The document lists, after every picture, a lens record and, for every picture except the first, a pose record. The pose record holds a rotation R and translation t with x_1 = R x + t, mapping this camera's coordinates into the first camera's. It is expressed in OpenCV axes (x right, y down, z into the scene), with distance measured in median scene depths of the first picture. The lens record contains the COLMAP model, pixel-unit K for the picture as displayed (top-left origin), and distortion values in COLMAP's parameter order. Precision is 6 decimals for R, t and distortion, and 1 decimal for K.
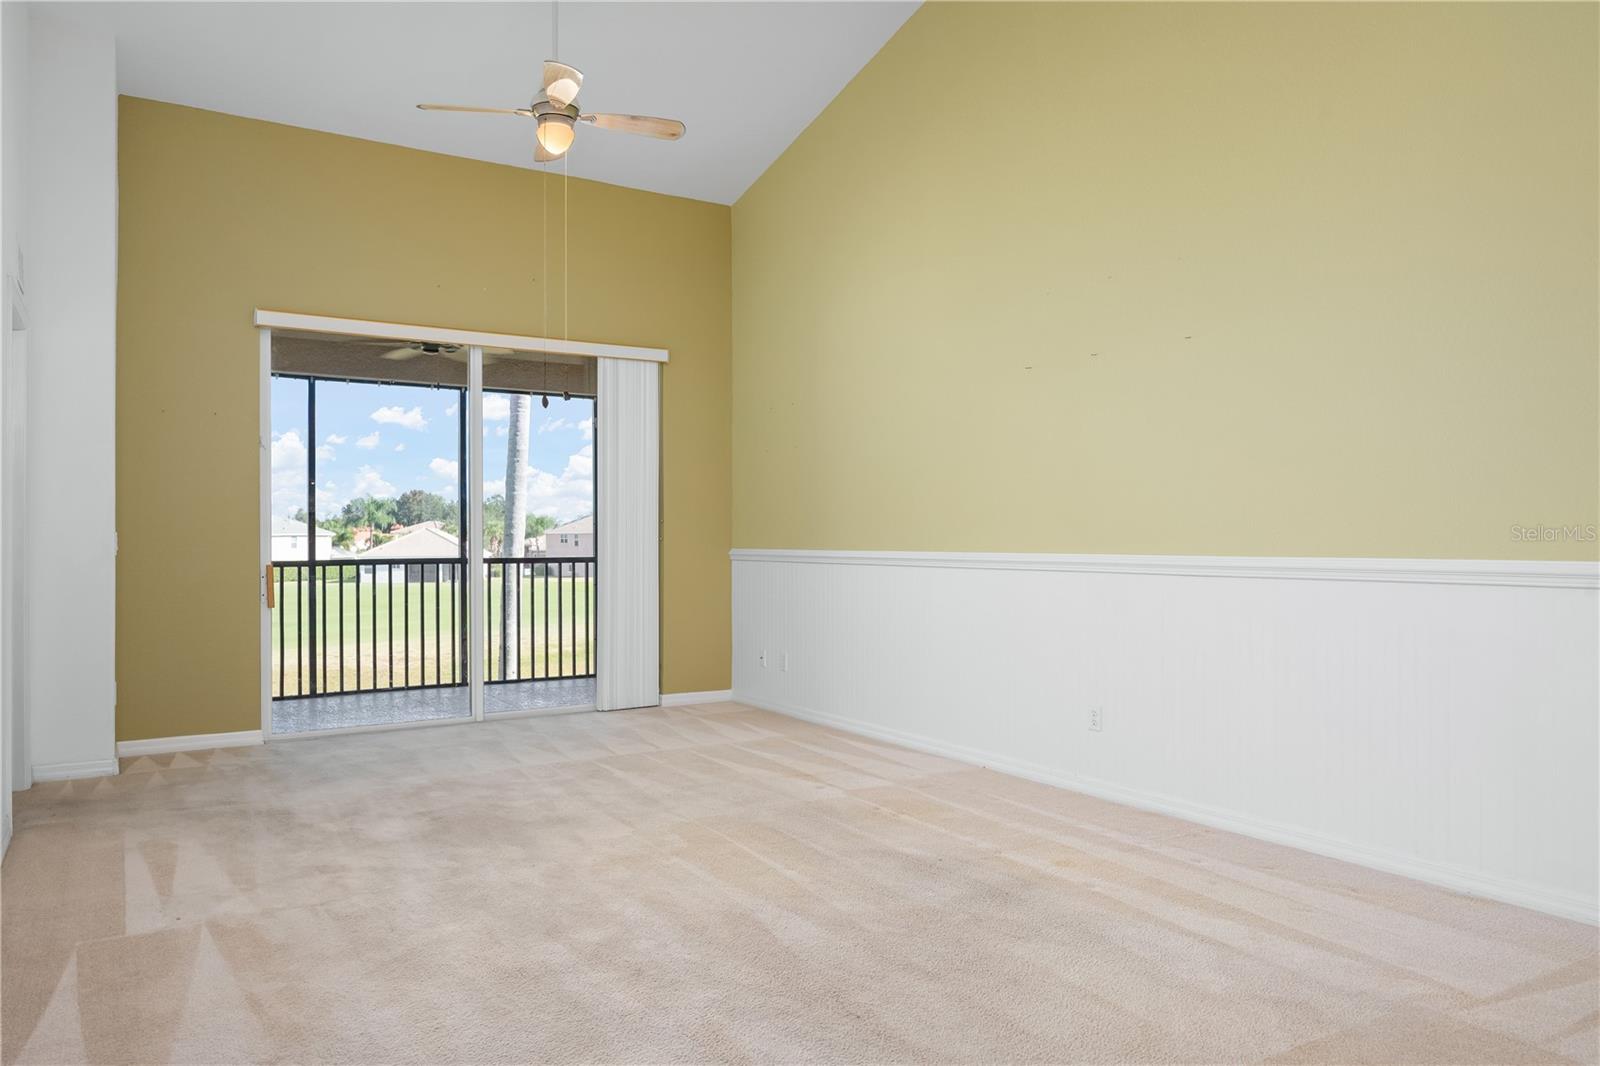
lens RADIAL K [[1099.6, 0, 802.9], [0, 1099.6, 533.1], [0, 0, 1]] dist [-0.001638, -0.001640]
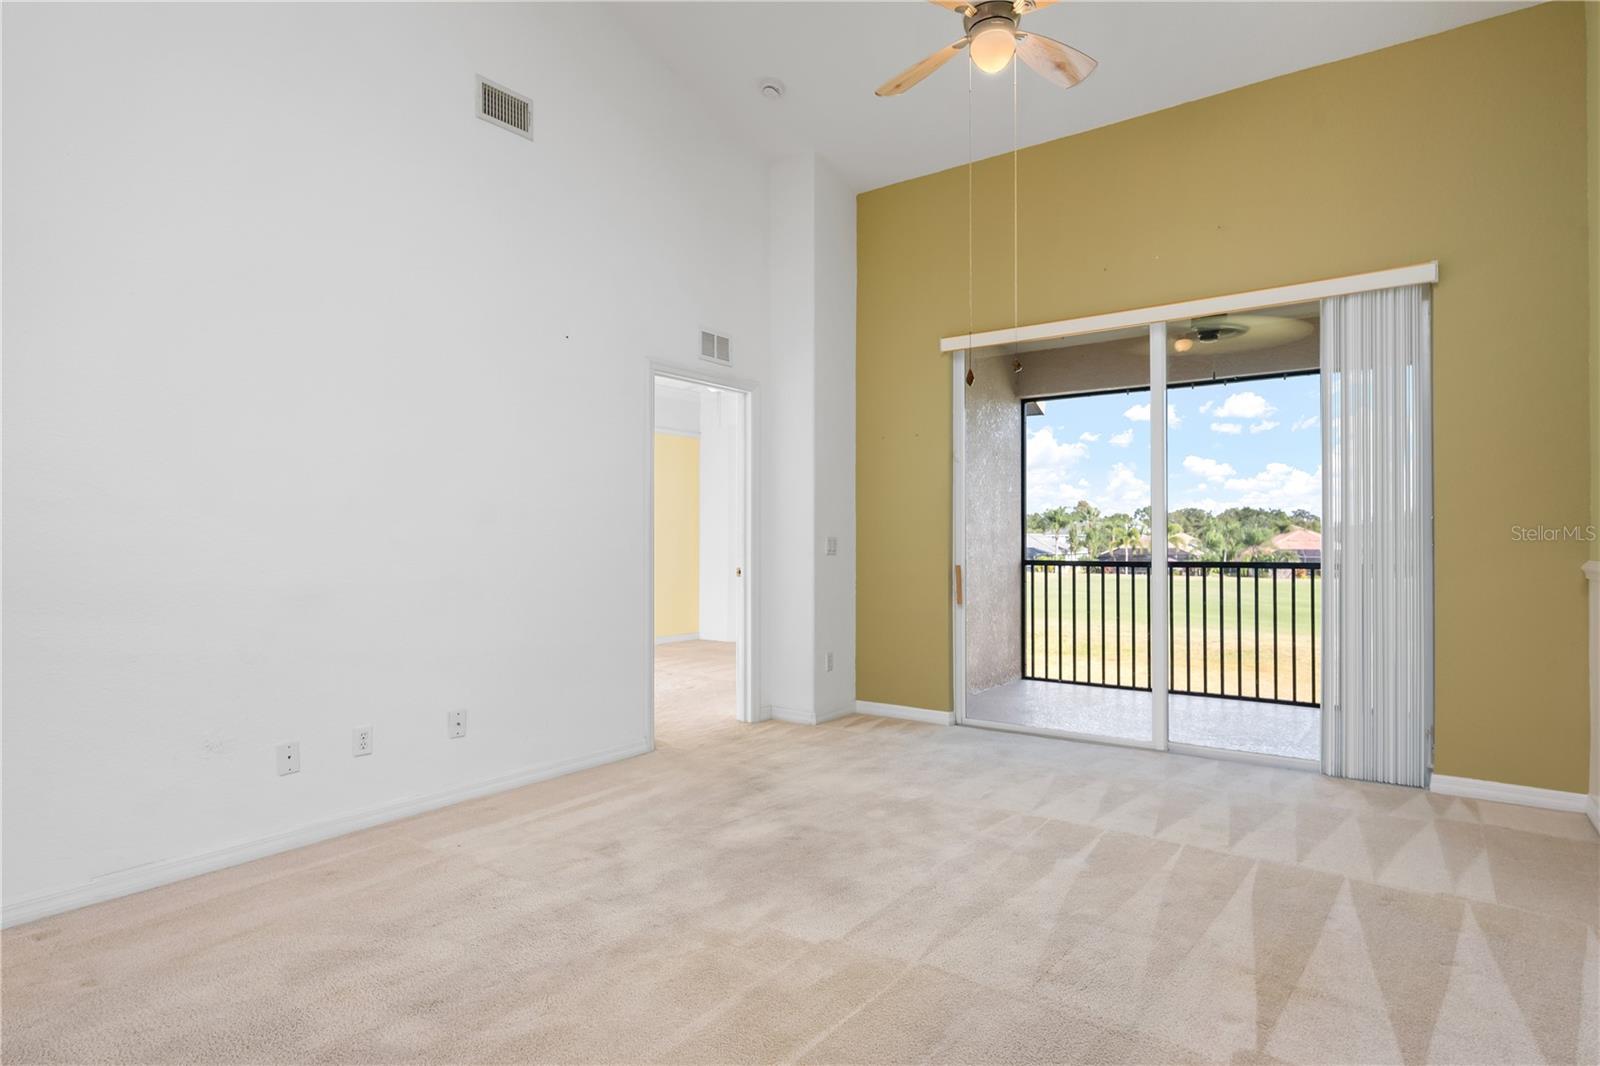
lens RADIAL K [[857.9, 0, 801.7], [0, 857.9, 535.4], [0, 0, 1]] dist [-0.001208, -0.000413]
pose [[0.373486, -0.002463, -0.927633, 0.306150], [0.003840, 0.999992, -0.001109, -0.000232], [0.927628, -0.003148, 0.373492, 0.629269]]
